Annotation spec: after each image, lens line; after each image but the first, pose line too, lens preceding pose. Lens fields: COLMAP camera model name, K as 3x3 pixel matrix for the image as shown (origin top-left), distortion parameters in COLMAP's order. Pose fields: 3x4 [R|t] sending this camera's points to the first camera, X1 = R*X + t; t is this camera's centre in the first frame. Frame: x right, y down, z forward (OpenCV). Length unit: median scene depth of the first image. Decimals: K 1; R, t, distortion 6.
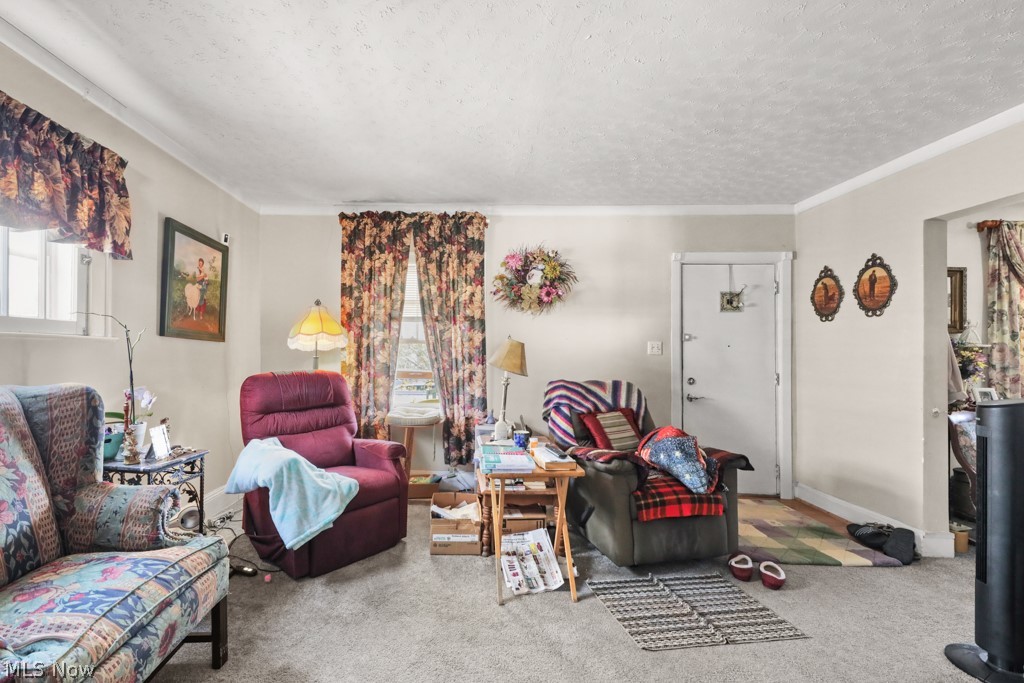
lens RADIAL K [[416.2, 0, 461.5], [0, 416.2, 352.2], [0, 0, 1]] dist [0.004825, -0.002890]
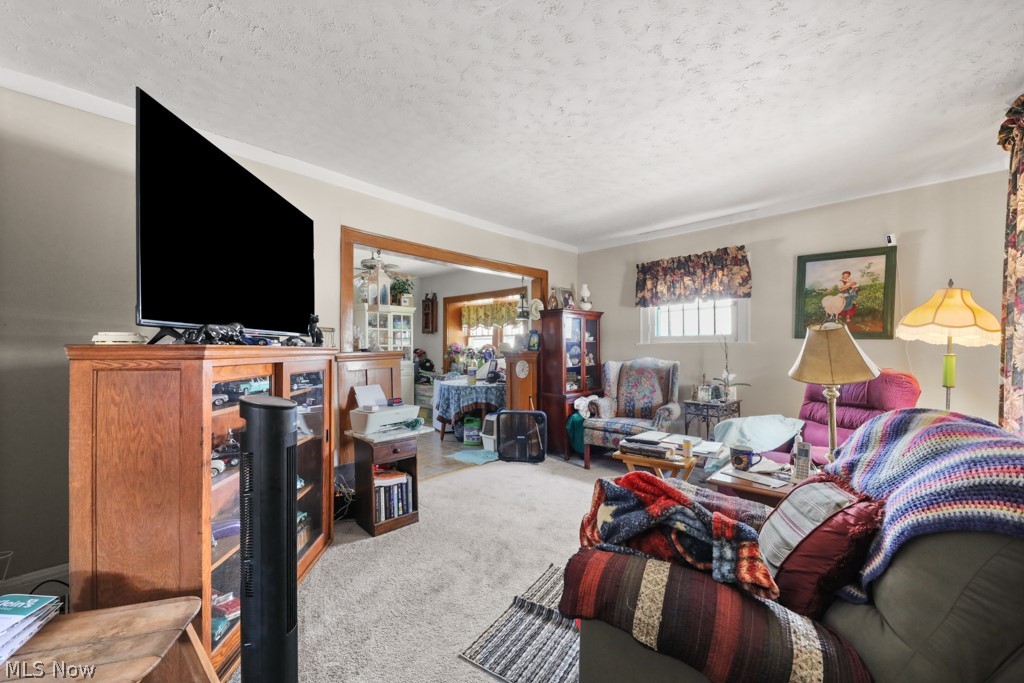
lens RADIAL K [[395.9, 0, 505.1], [0, 395.9, 344.5], [0, 0, 1]] dist [-0.000082, -0.001293]
pose [[-0.684574, -0.018150, -0.728717, 0.827455], [-0.005852, 0.999795, -0.019405, 0.014004], [0.728920, -0.009020, -0.684540, 0.999295]]
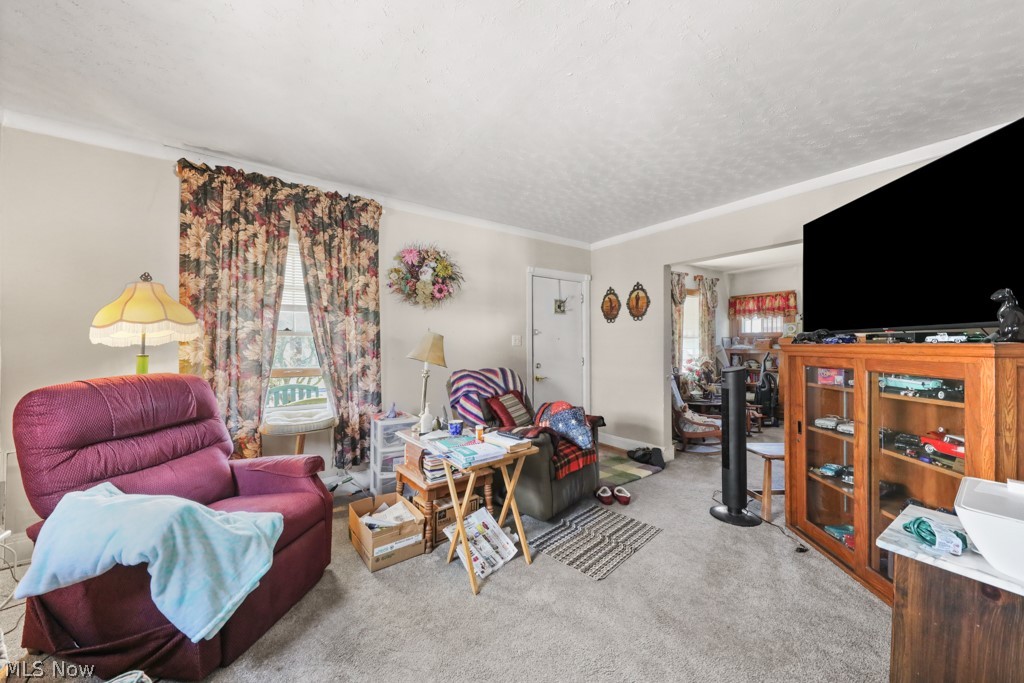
lens RADIAL K [[363.1, 0, 515.0], [0, 363.1, 343.5], [0, 0, 1]] dist [-0.000386, -0.001097]
pose [[0.800744, -0.008134, 0.598951, -0.239965], [0.009334, 0.999956, 0.001101, -0.002662], [-0.598934, 0.004709, 0.800785, 0.156463]]
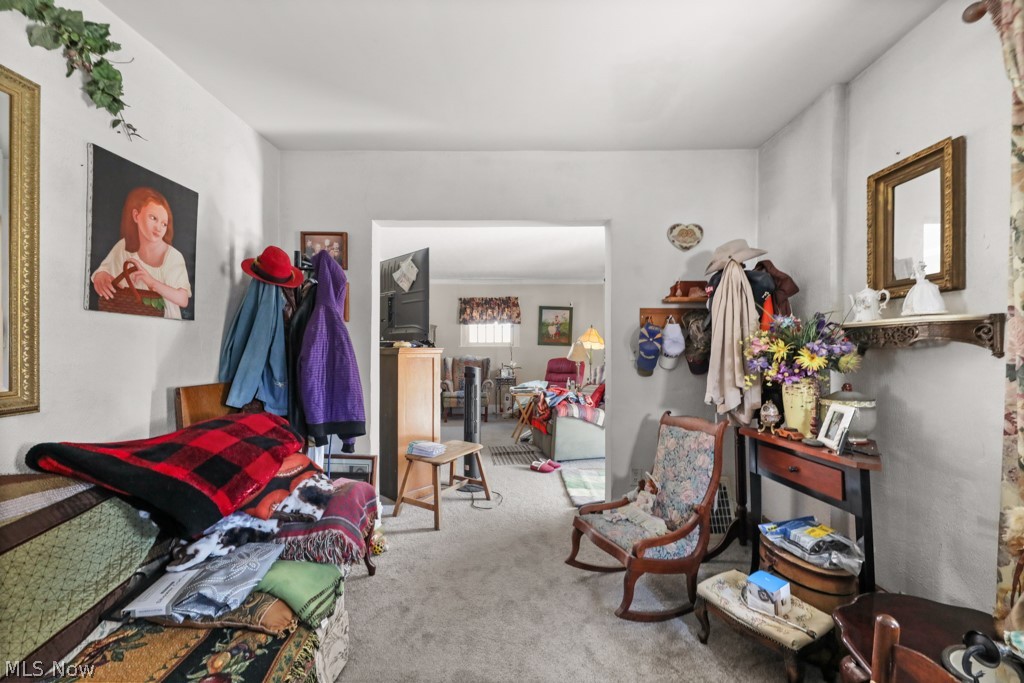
lens RADIAL K [[395.9, 0, 512.7], [0, 395.9, 349.5], [0, 0, 1]] dist [-0.000082, -0.001293]
pose [[-0.001568, -0.014315, -0.999896, 1.819499], [-0.004284, 0.999888, -0.014308, 0.030024], [0.999990, 0.004261, -0.001629, 0.677218]]
